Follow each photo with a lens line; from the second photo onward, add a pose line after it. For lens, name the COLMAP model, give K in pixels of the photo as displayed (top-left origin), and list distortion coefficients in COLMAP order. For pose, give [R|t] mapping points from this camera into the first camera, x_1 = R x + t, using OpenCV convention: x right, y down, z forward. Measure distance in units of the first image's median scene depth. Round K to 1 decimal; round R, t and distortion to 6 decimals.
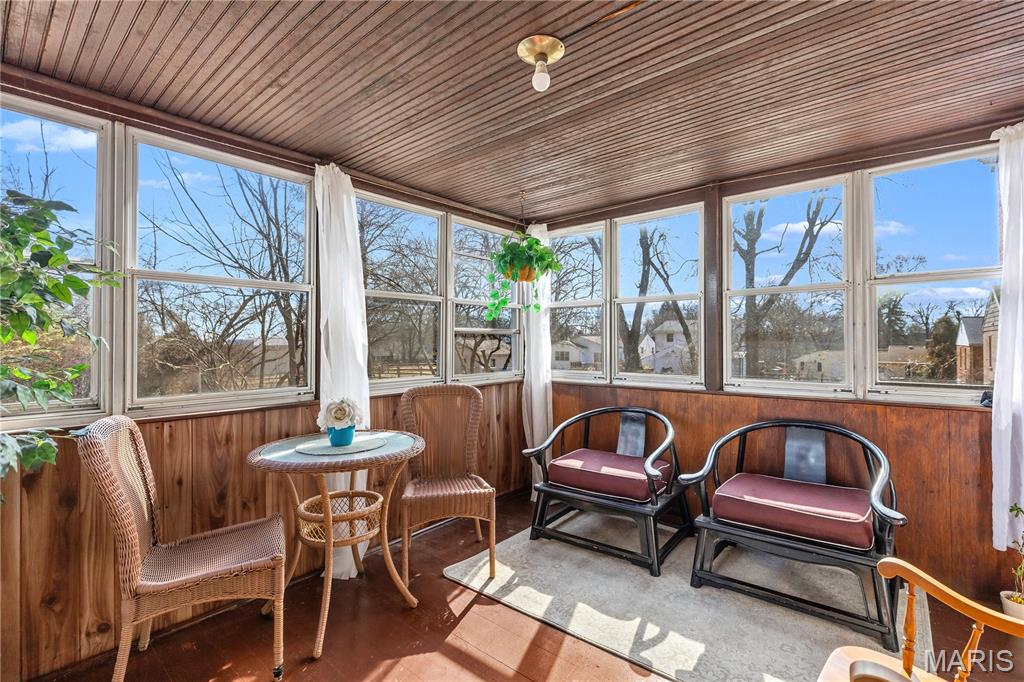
lens RADIAL K [[469.1, 0, 512.2], [0, 469.1, 339.3], [0, 0, 1]] dist [0.004012, 0.000956]
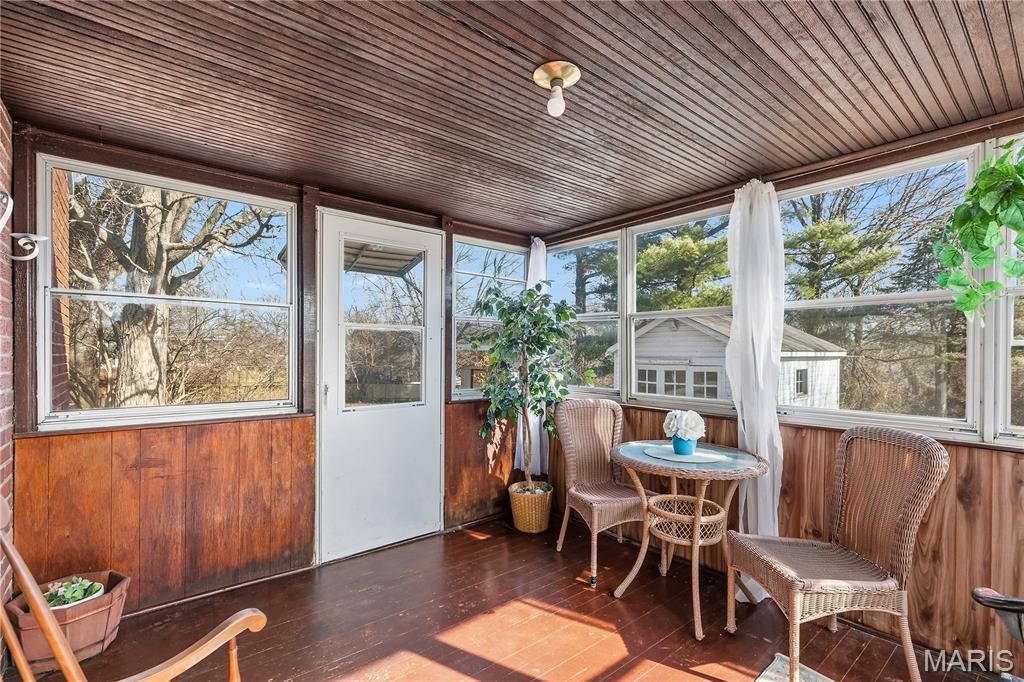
lens RADIAL K [[469.1, 0, 511.5], [0, 469.1, 349.8], [0, 0, 1]] dist [0.004012, 0.000956]
pose [[-0.171916, 0.002978, -0.985107, 0.688599], [0.012079, 0.999927, 0.000915, -0.024604], [0.985038, -0.011742, -0.171940, 0.677107]]
